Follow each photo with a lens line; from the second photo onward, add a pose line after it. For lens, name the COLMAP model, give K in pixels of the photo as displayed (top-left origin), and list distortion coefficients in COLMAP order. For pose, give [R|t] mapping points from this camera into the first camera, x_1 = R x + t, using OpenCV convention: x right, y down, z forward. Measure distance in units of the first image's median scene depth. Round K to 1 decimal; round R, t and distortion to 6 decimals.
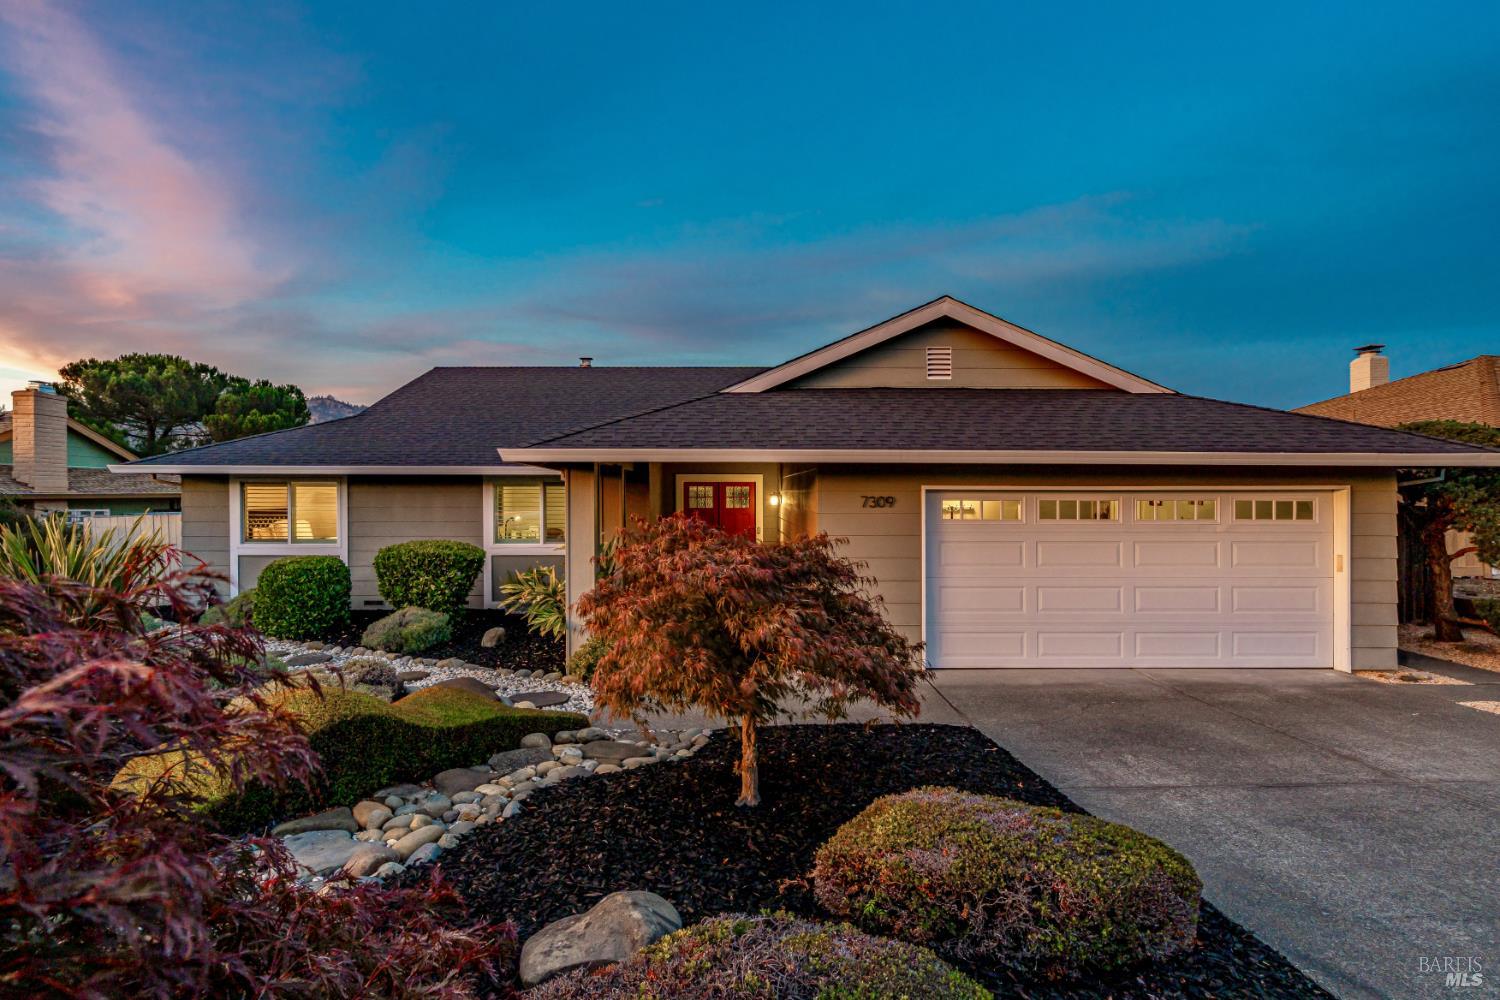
lens RADIAL K [[751.9, 0, 737.7], [0, 751.9, 494.8], [0, 0, 1]] dist [0.001587, 0.000863]
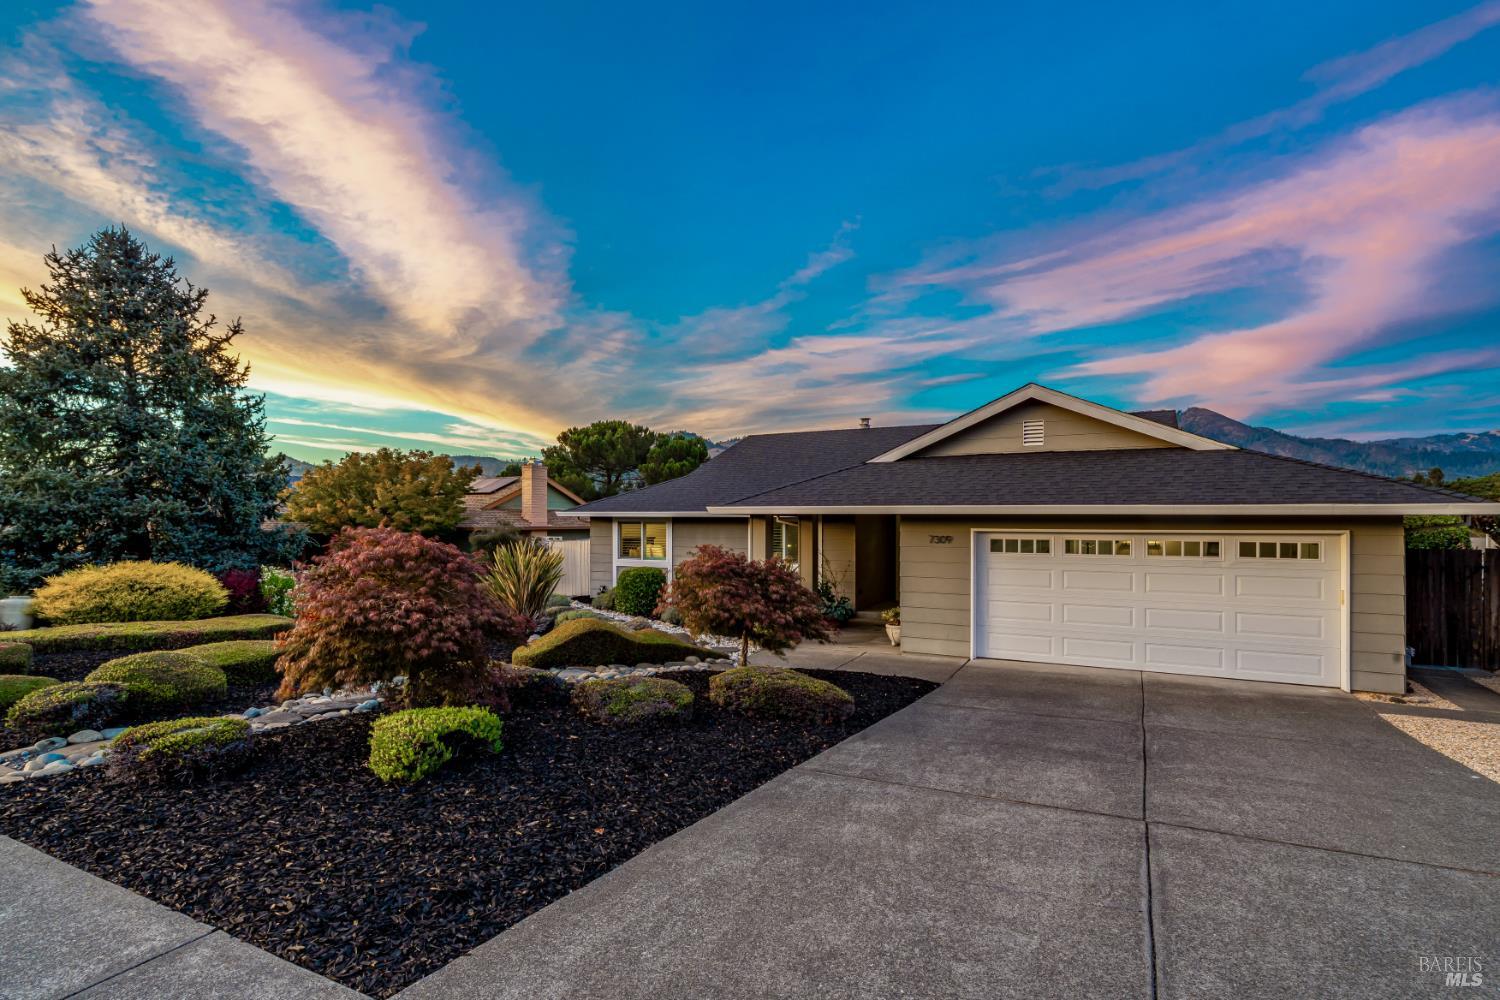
lens RADIAL K [[769.6, 0, 747.5], [0, 769.6, 529.7], [0, 0, 1]] dist [0.000012, 0.000690]
pose [[0.875359, 0.007774, -0.483410, 0.480270], [-0.004379, 0.999957, 0.008151, -0.016168], [0.483453, -0.005018, 0.875356, -0.399598]]
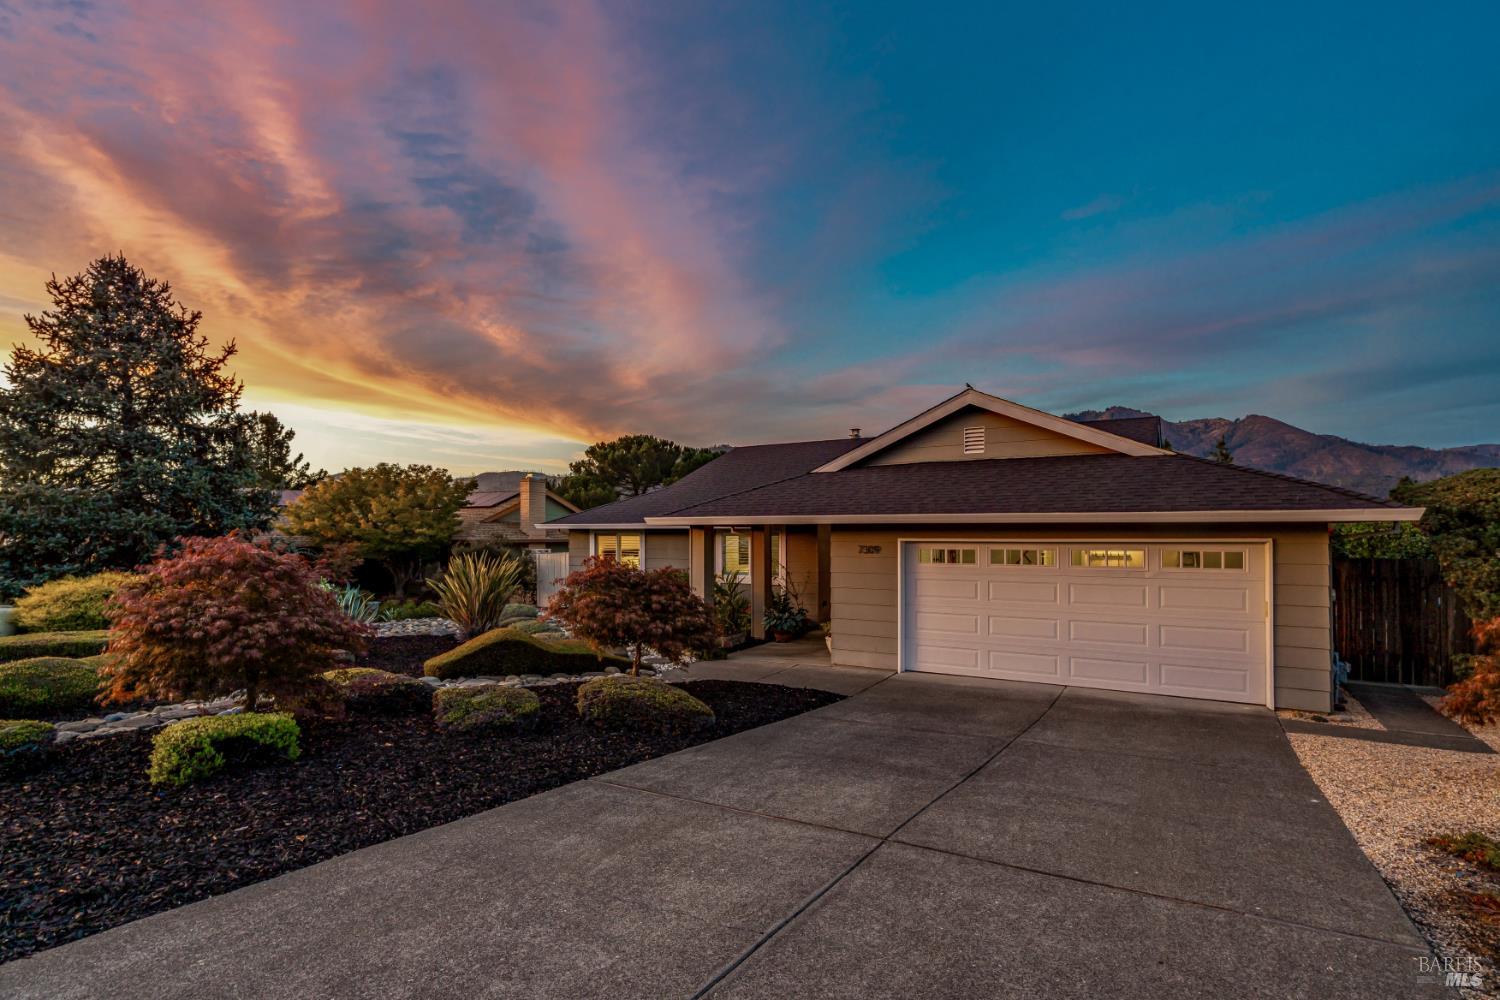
lens RADIAL K [[767.5, 0, 750.6], [0, 767.5, 537.7], [0, 0, 1]] dist [0.001514, -0.000132]
pose [[0.843749, 0.001861, -0.536735, 0.644803], [-0.001367, 0.999998, 0.001318, -0.012041], [0.536736, -0.000378, 0.843750, -0.288914]]
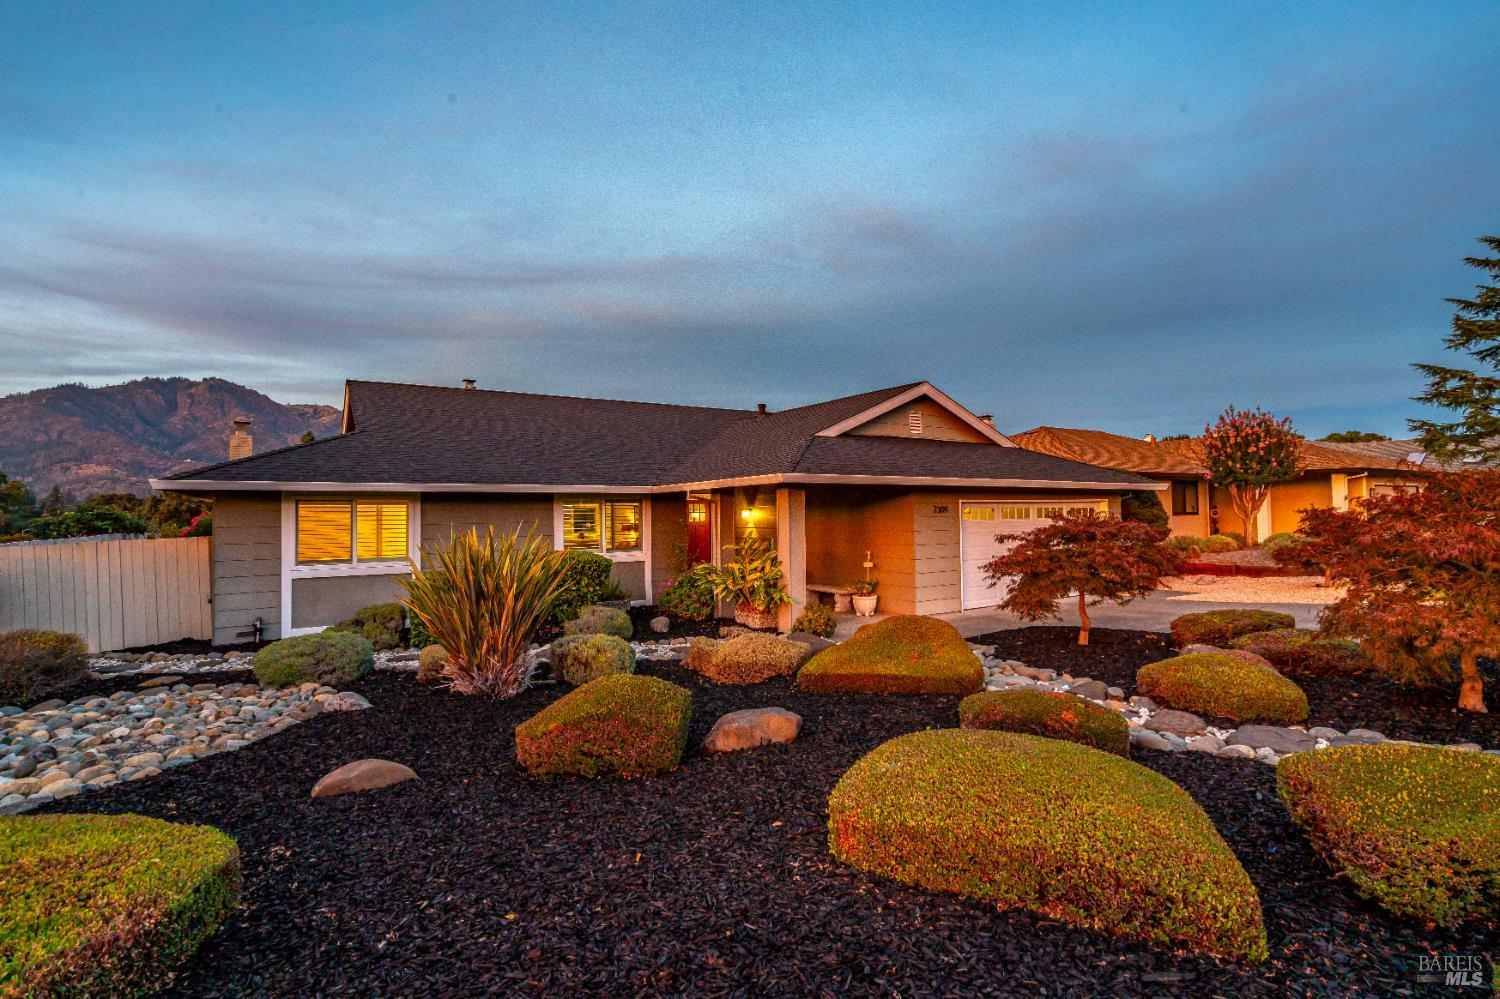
lens RADIAL K [[715.6, 0, 789.0], [0, 715.6, 501.9], [0, 0, 1]] dist [-0.000384, 0.000212]
pose [[0.833216, -0.003855, 0.552935, -0.777565], [0.014725, 0.999776, -0.015219, 0.009503], [-0.552752, 0.020823, 0.833086, -0.094457]]
